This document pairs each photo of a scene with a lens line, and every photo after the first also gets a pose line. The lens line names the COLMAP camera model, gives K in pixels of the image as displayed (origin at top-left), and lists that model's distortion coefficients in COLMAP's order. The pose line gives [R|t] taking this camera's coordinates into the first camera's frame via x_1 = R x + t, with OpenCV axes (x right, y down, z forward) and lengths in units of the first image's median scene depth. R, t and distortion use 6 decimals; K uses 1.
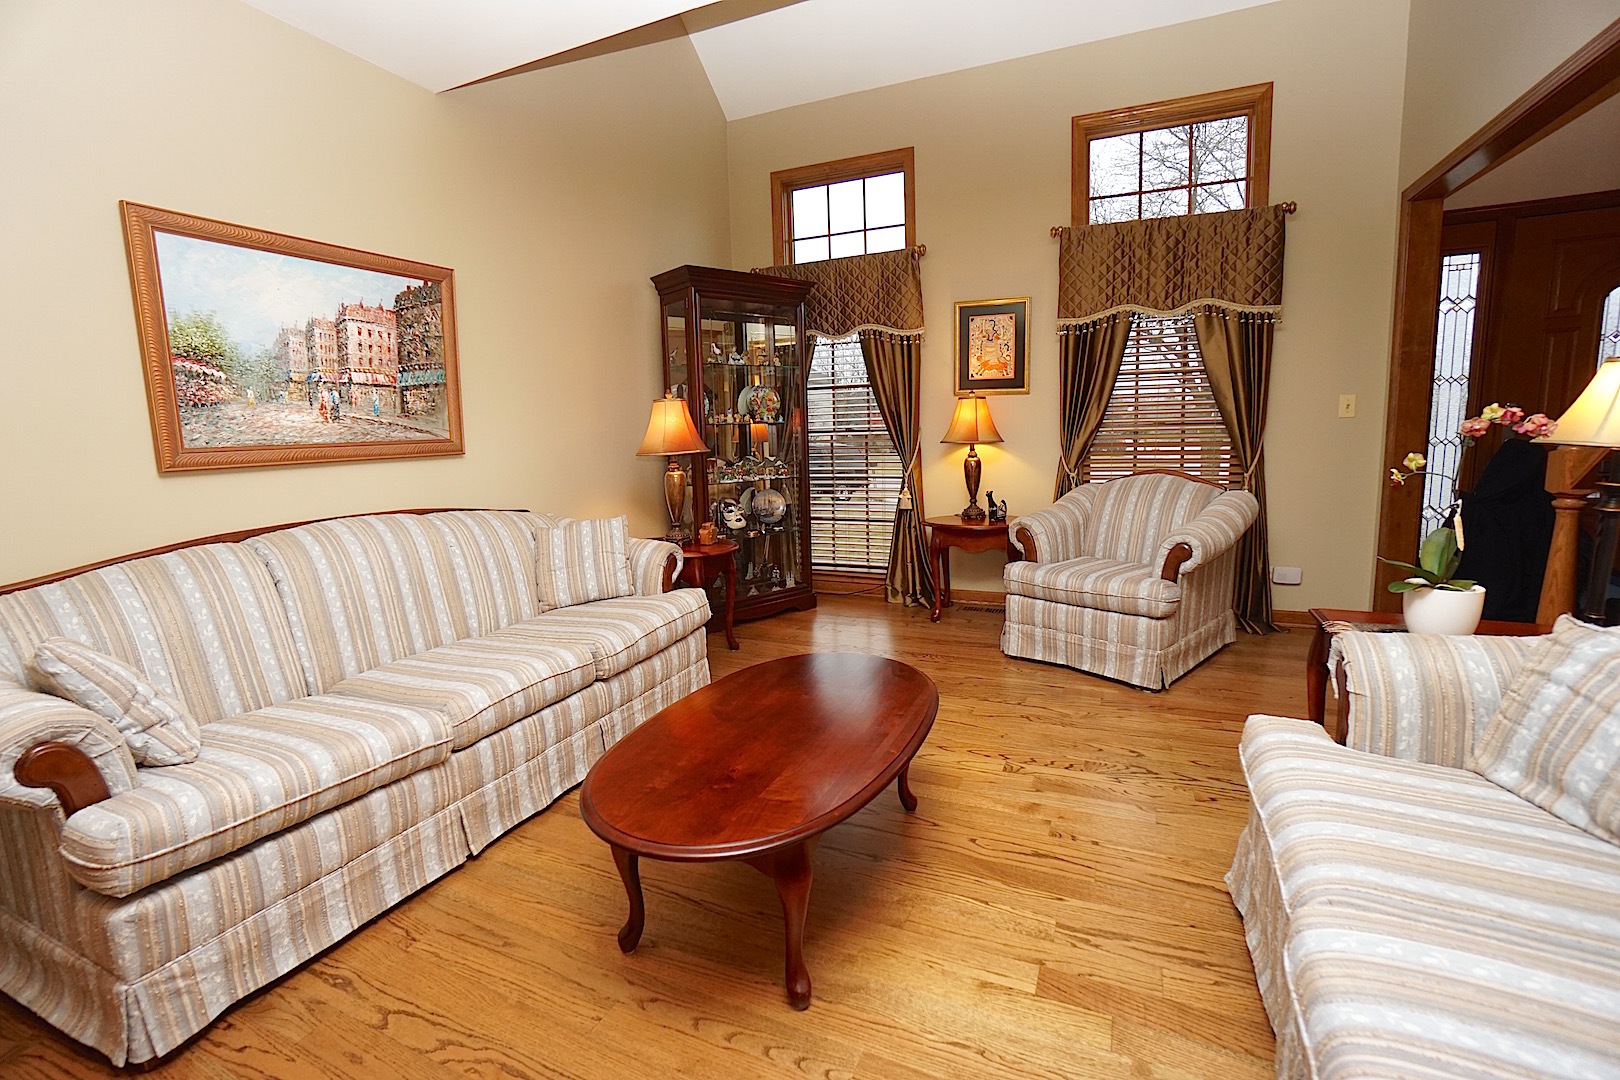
lens RADIAL K [[707.9, 0, 800.0], [0, 707.9, 518.5], [0, 0, 1]] dist [-0.065520, 0.024381]
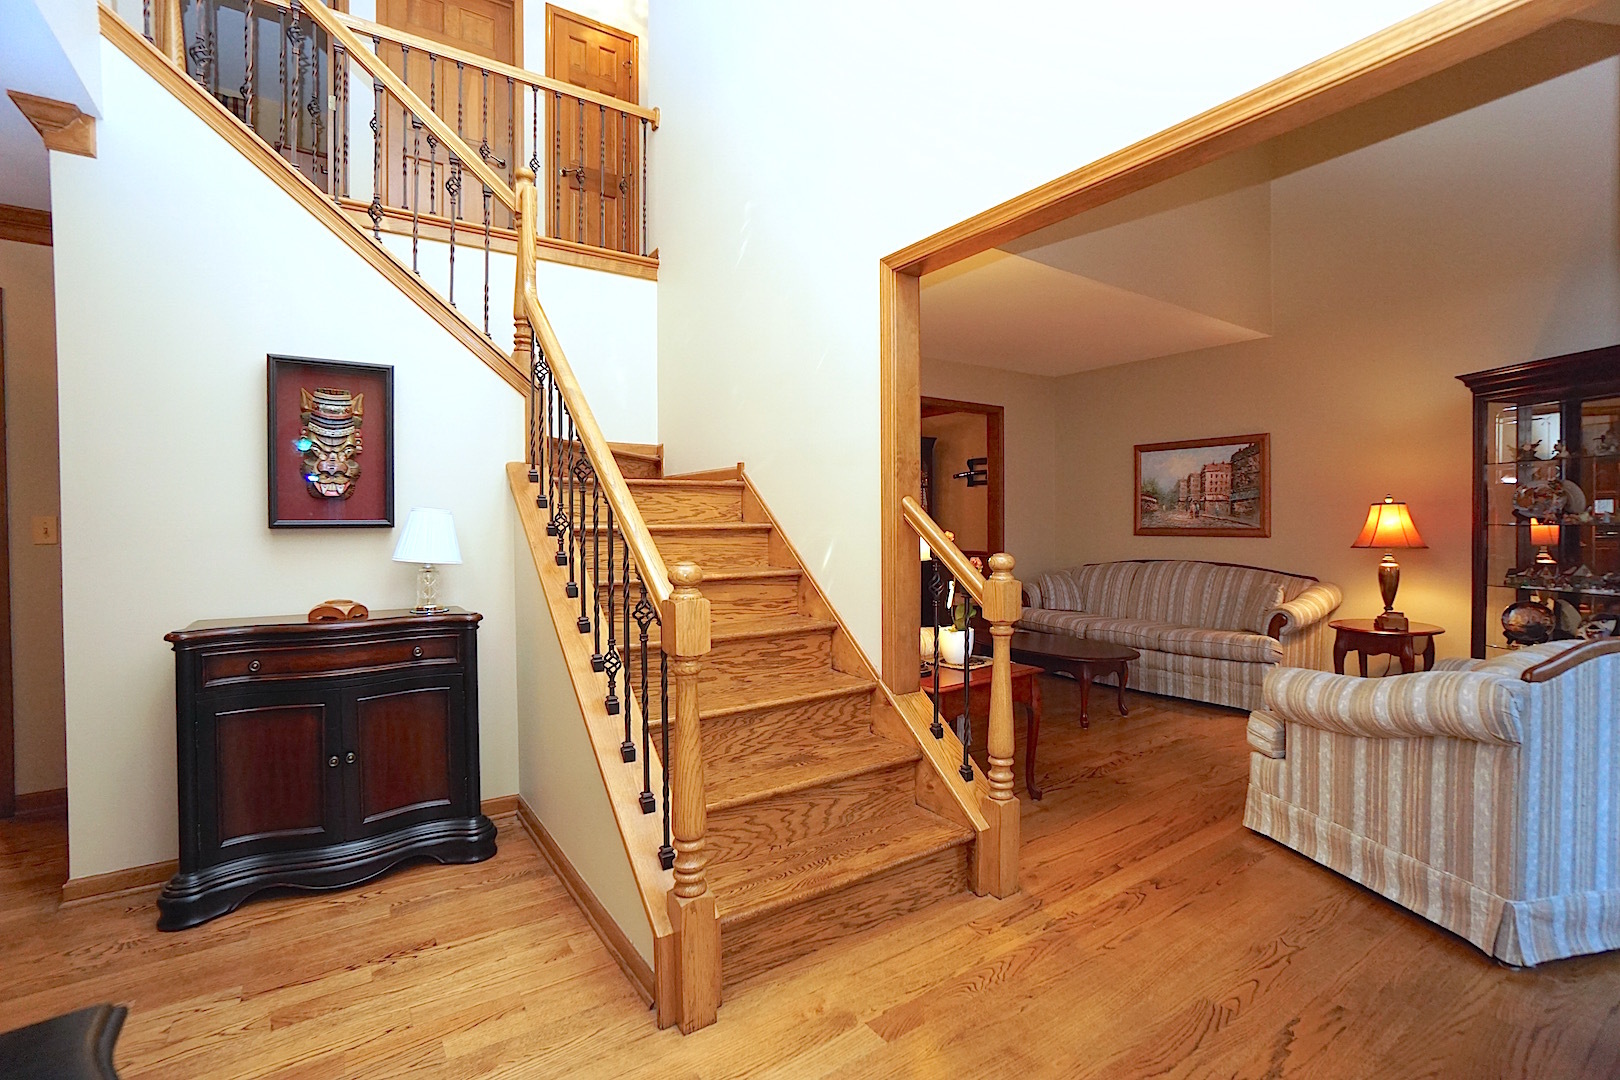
lens RADIAL K [[714.1, 0, 806.6], [0, 714.1, 529.6], [0, 0, 1]] dist [-0.065050, 0.023392]
pose [[-0.523731, 0.036588, -0.851098, 1.889862], [-0.094607, 0.990399, 0.100794, -0.212099], [0.846614, 0.133309, -0.515241, 1.101487]]
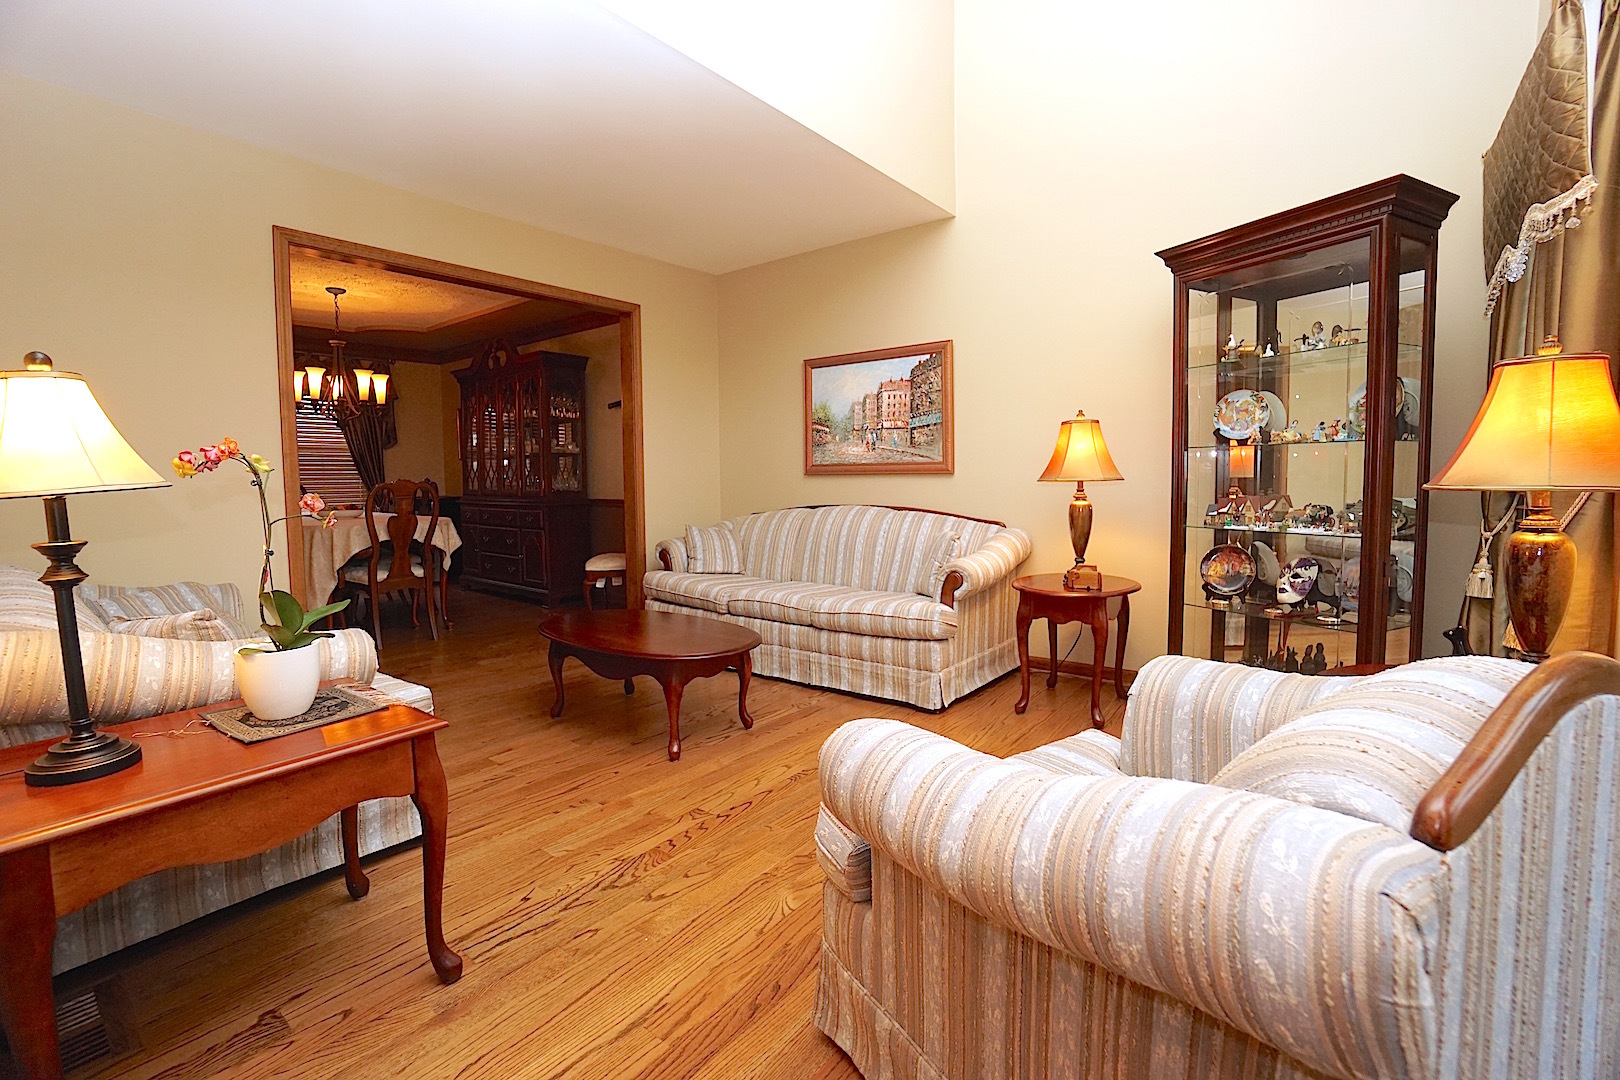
lens RADIAL K [[707.9, 0, 800.0], [0, 707.9, 518.5], [0, 0, 1]] dist [-0.065520, 0.024381]
pose [[-0.237171, 0.084053, -0.967825, 1.108415], [-0.111477, 0.987314, 0.113064, -0.153175], [0.965051, 0.134705, -0.224792, 1.242448]]
